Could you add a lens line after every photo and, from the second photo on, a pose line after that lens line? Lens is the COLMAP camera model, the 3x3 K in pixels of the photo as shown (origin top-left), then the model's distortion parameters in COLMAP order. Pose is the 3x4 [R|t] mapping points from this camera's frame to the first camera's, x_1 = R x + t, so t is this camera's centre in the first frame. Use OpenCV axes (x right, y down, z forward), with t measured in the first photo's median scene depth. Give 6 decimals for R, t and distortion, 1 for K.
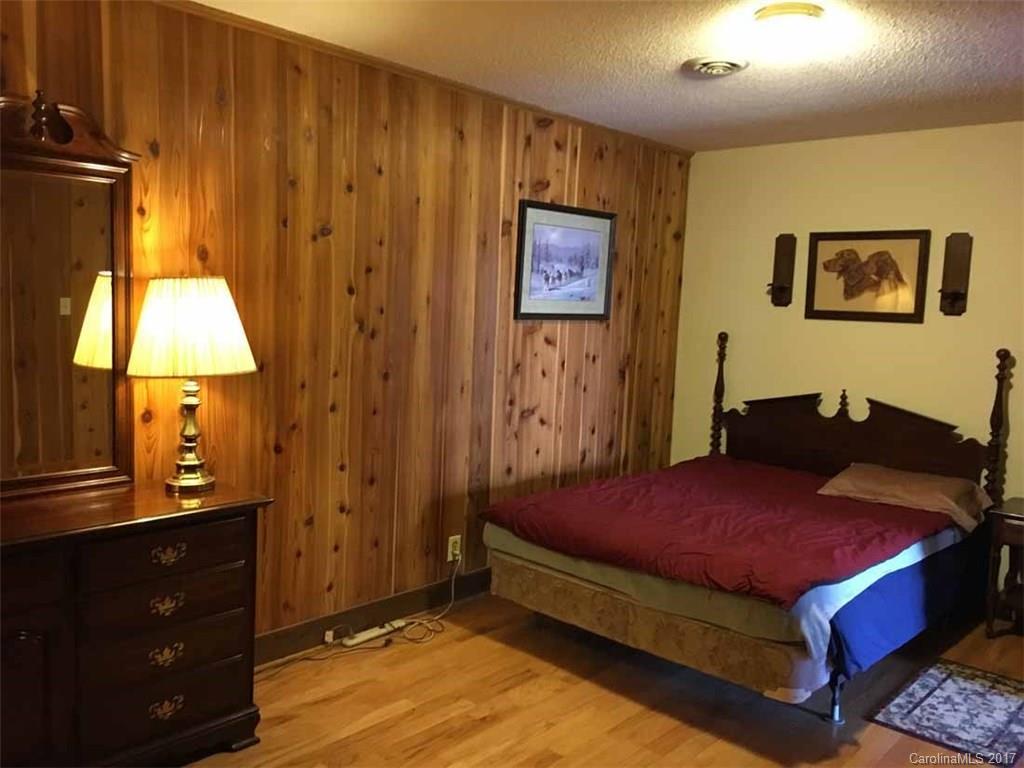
lens RADIAL K [[865.7, 0, 511.1], [0, 865.7, 383.7], [0, 0, 1]] dist [0.030079, 0.006159]
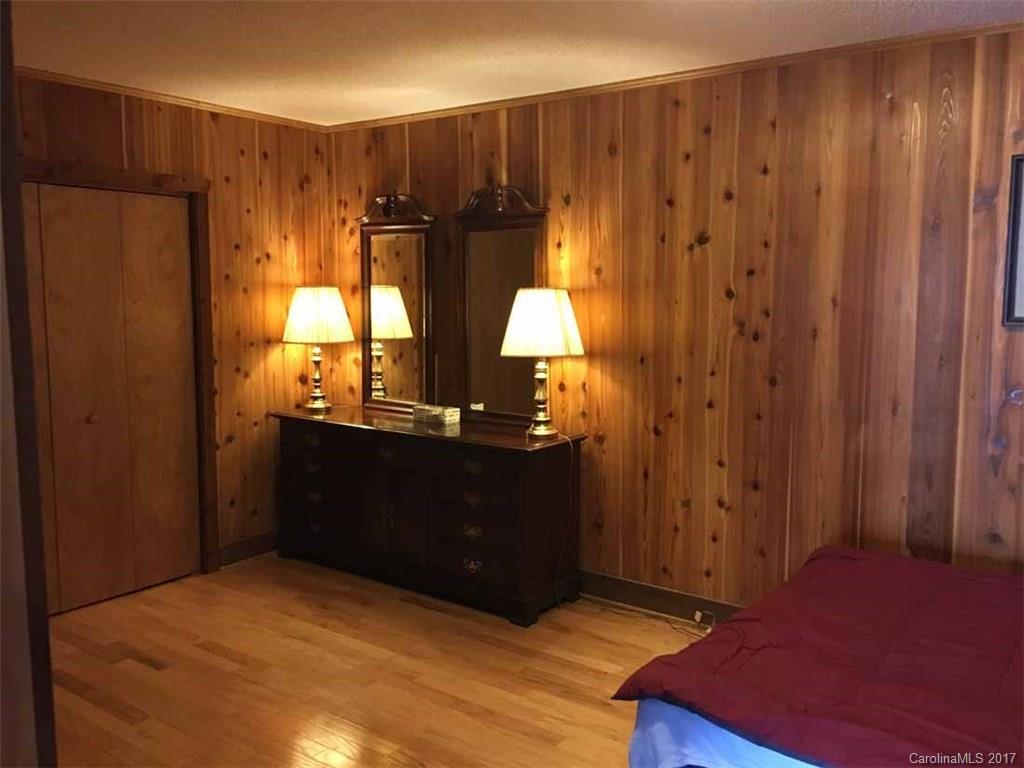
lens RADIAL K [[865.7, 0, 511.2], [0, 865.7, 383.3], [0, 0, 1]] dist [0.030079, 0.006159]
pose [[0.094778, 0.069002, -0.993104, 0.835467], [-0.095244, 0.993647, 0.059950, -0.039254], [0.990932, 0.088906, 0.100748, 0.652701]]
